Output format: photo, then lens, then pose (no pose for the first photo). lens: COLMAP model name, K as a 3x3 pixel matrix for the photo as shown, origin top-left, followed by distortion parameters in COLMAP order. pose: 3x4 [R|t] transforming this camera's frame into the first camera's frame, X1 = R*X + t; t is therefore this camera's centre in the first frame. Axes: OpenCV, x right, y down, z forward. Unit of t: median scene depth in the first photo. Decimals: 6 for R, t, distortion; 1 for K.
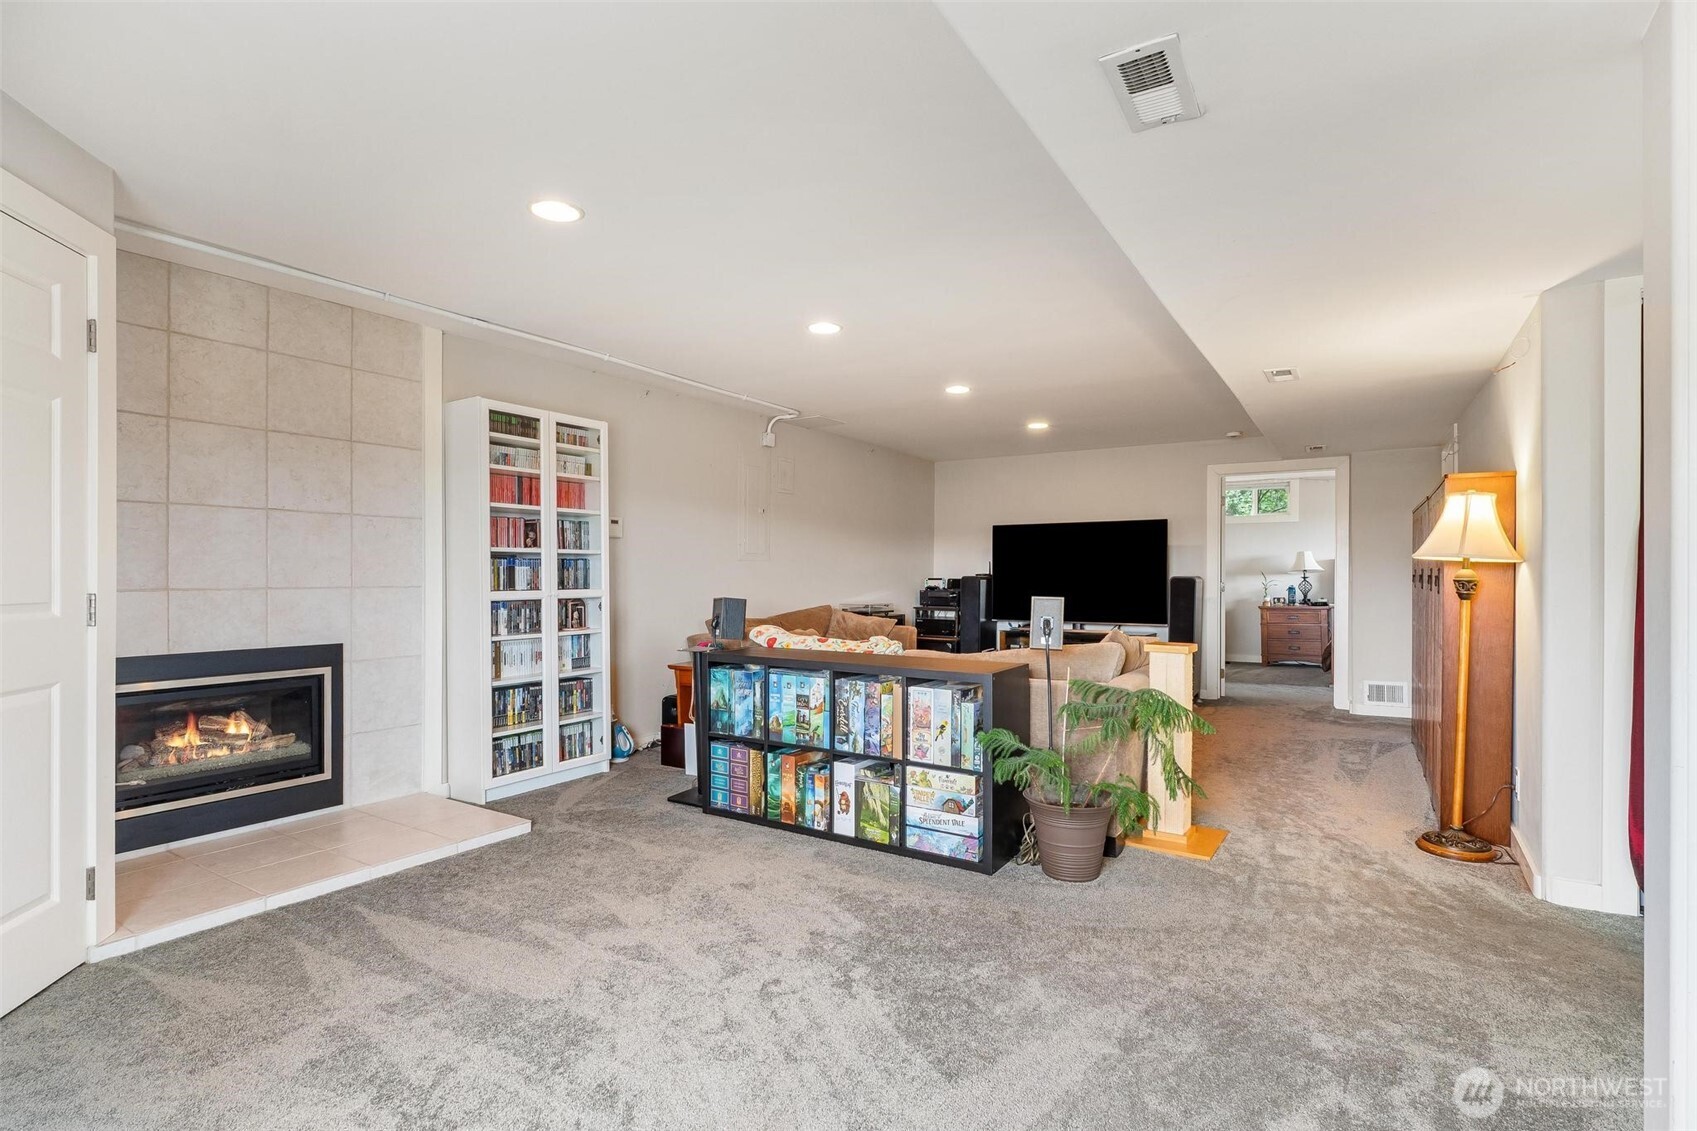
lens RADIAL K [[808.8, 0, 865.3], [0, 808.8, 568.9], [0, 0, 1]] dist [0.013123, -0.000092]
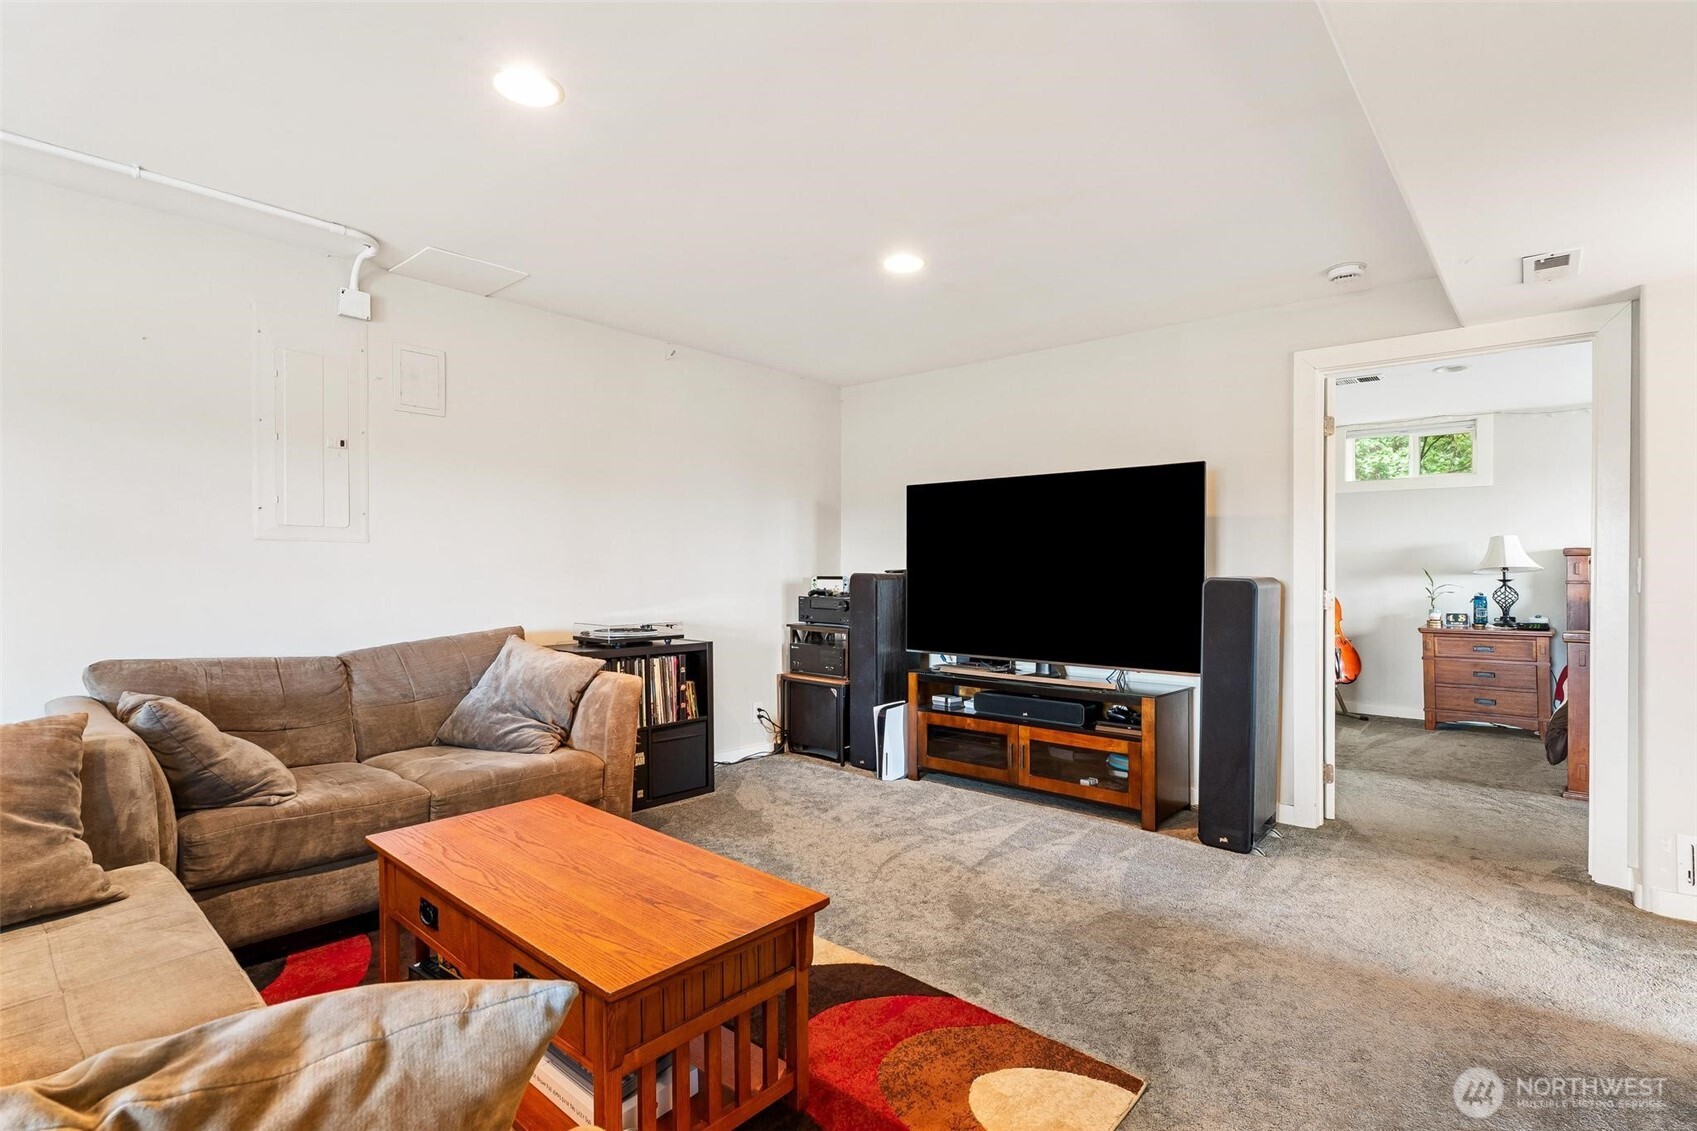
lens RADIAL K [[818.1, 0, 861.3], [0, 818.1, 562.2], [0, 0, 1]] dist [-0.000963, -0.000409]
pose [[0.987117, 0.006902, -0.159852, 0.237757], [-0.006732, 0.999976, 0.001606, -0.000138], [0.159859, -0.000509, 0.987140, 0.461077]]
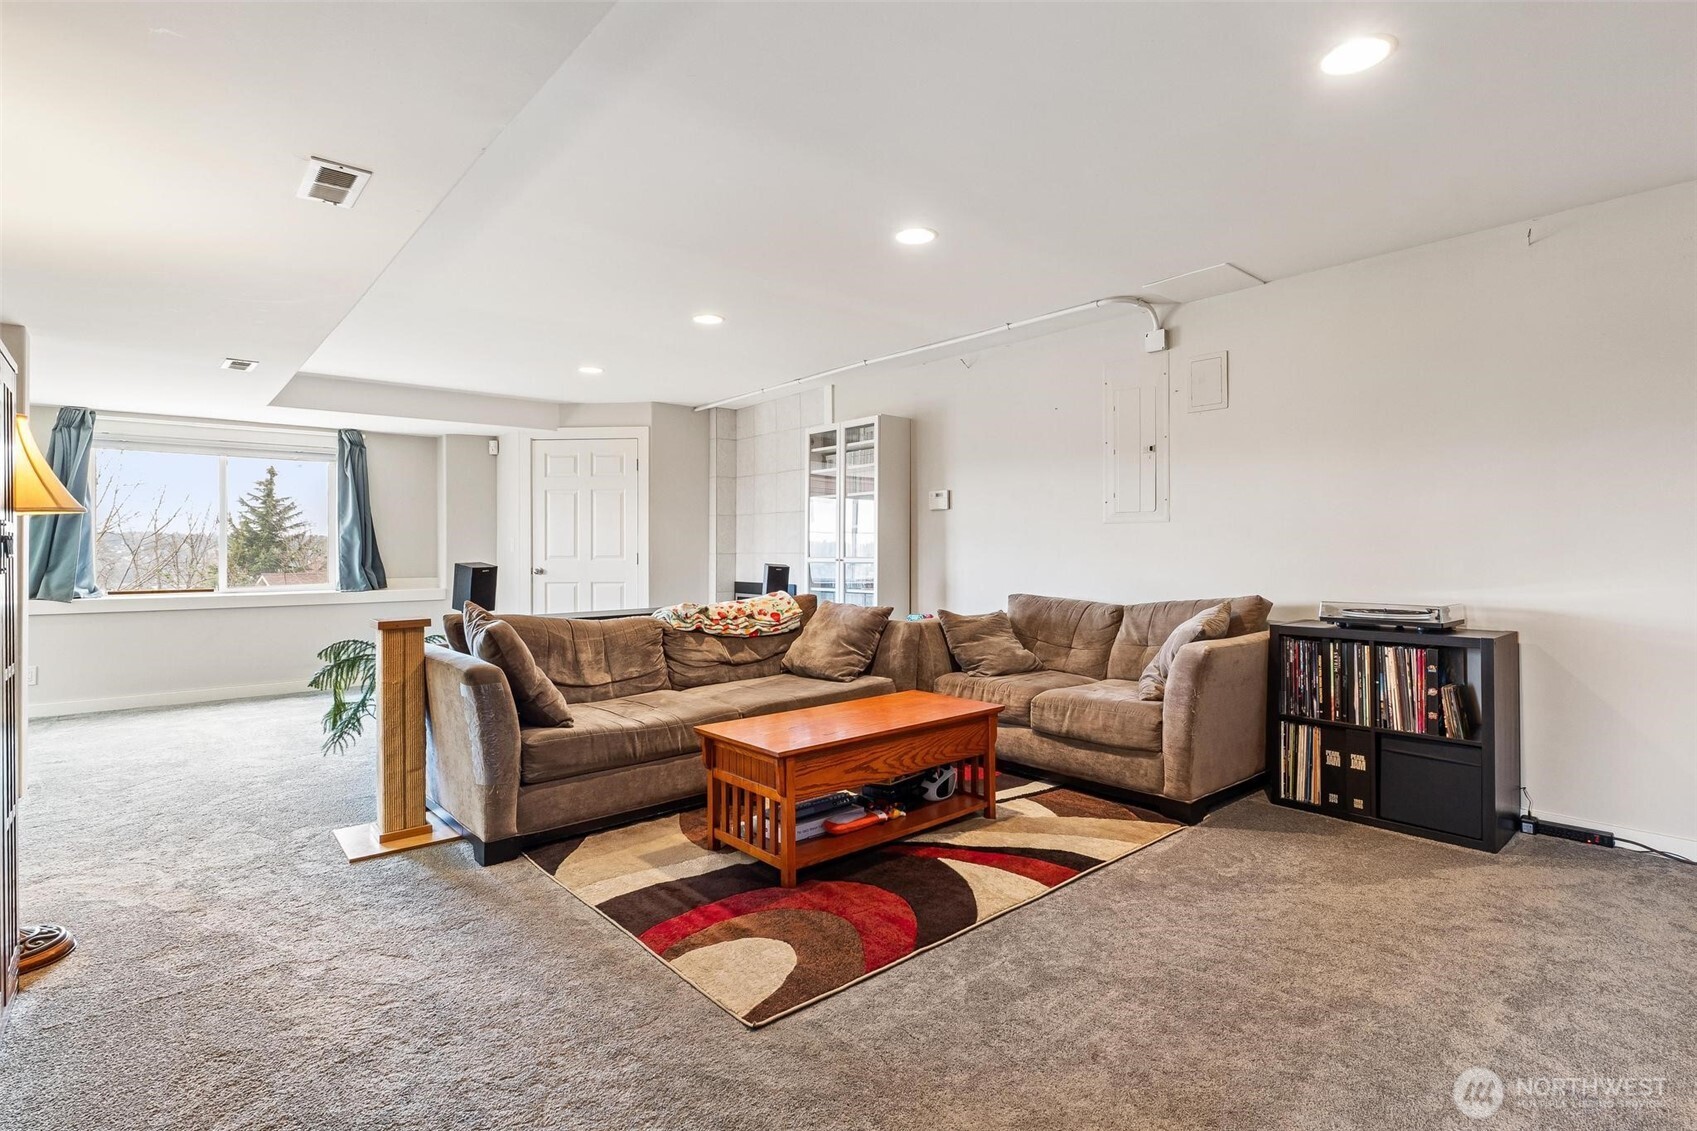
lens RADIAL K [[813.6, 0, 856.0], [0, 813.6, 539.8], [0, 0, 1]] dist [-0.002413, -0.001155]
pose [[-0.284481, -0.010943, -0.958619, 0.506010], [0.010042, 0.999846, -0.014394, 0.010264], [0.958629, -0.013721, -0.284327, 0.807853]]
